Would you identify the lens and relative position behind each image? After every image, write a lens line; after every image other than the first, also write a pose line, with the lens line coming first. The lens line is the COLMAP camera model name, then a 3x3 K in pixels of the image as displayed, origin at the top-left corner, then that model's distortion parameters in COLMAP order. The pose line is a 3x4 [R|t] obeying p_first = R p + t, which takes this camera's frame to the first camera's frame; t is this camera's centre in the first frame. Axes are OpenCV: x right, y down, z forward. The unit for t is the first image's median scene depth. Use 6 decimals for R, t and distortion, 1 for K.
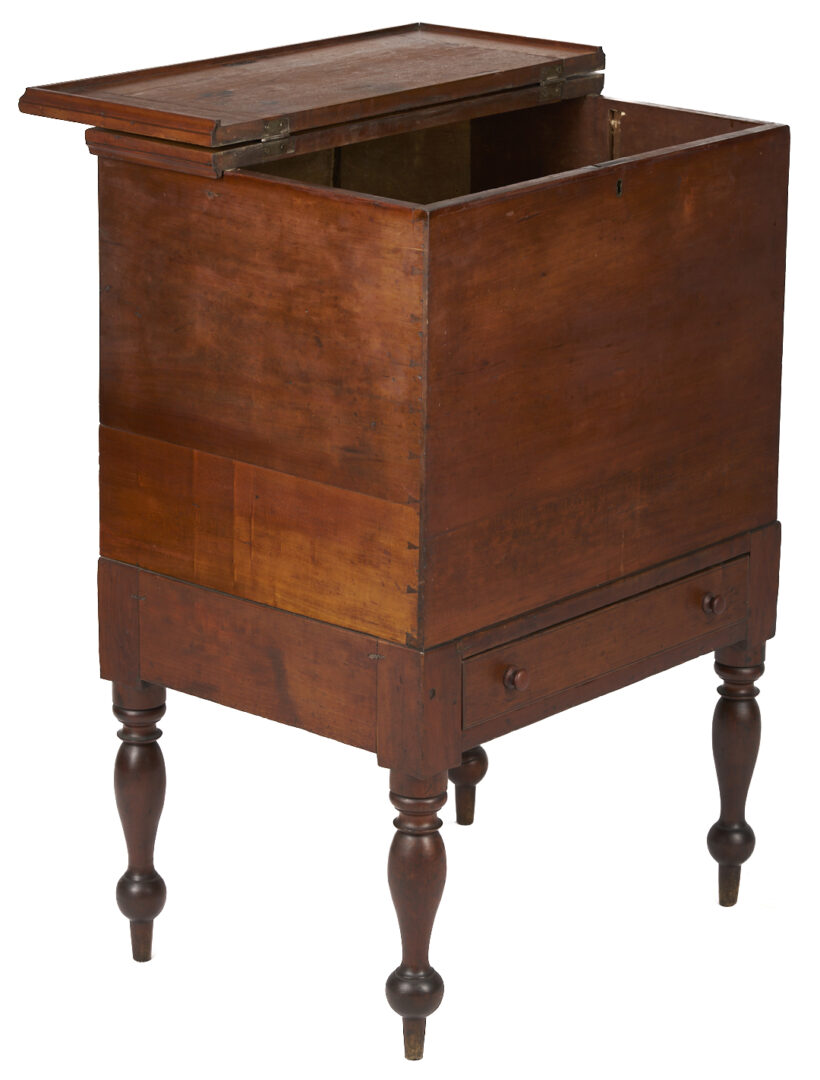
lens RADIAL K [[3938.0, 0, 417.1], [0, 3938.0, 533.0], [0, 0, 1]] dist [-0.128714, 0.000000]
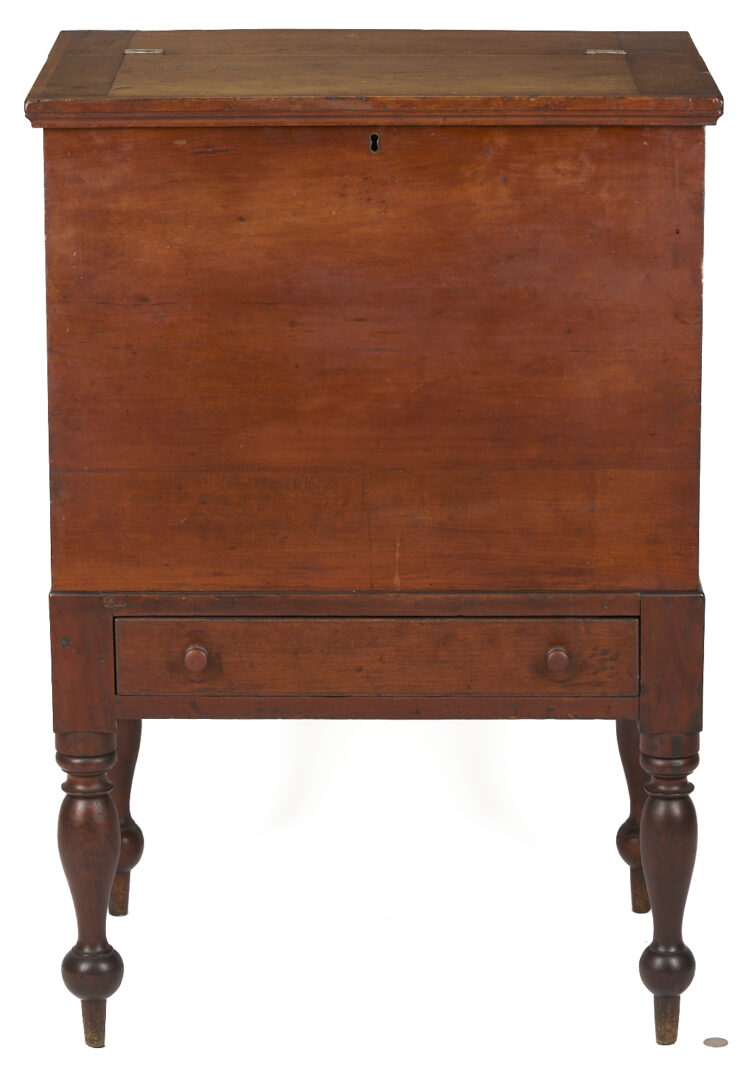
lens RADIAL K [[4425.2, 0, 367.4], [0, 4425.2, 537.8], [0, 0, 1]] dist [-0.049672, 0.000000]
pose [[0.648214, 0.179997, -0.739878, 0.808592], [-0.214617, 0.975454, 0.049280, -0.049634], [0.730587, 0.126847, 0.670934, 0.337865]]
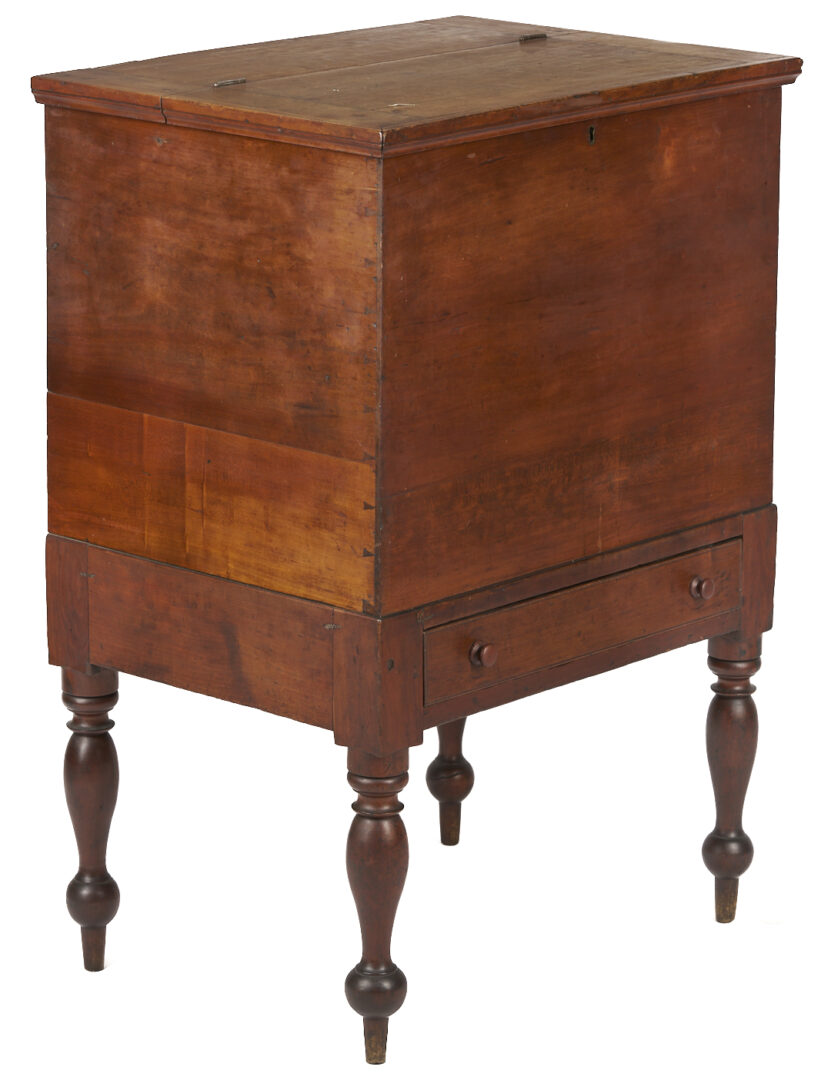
lens RADIAL K [[4420.2, 0, 411.4], [0, 4420.2, 541.2], [0, 0, 1]] dist [-0.108899, 0.000000]
pose [[0.999655, 0.000948, -0.026238, 0.035958], [-0.002061, 0.999097, -0.042433, 0.055125], [0.026175, 0.042473, 0.998755, -0.058302]]
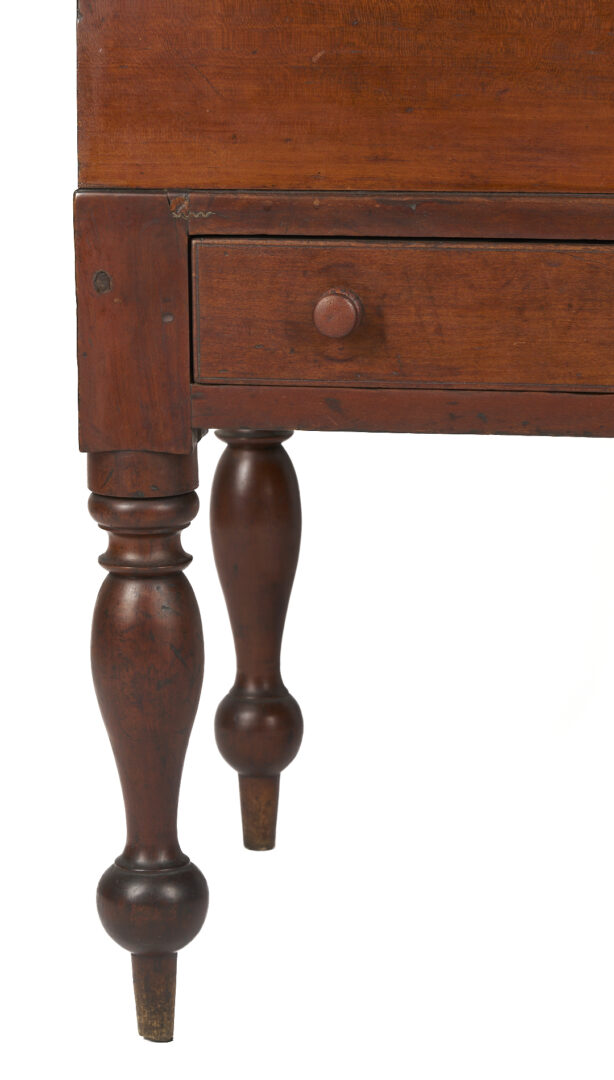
lens RADIAL K [[4379.1, 0, 307.9], [0, 4379.1, 539.9], [0, 0, 1]] dist [-0.213069, 0.000000]
pose [[0.546439, 0.150697, -0.823830, 0.484300], [-0.235331, 0.971674, 0.021648, 0.053745], [0.803756, 0.182043, 0.566424, 0.691975]]
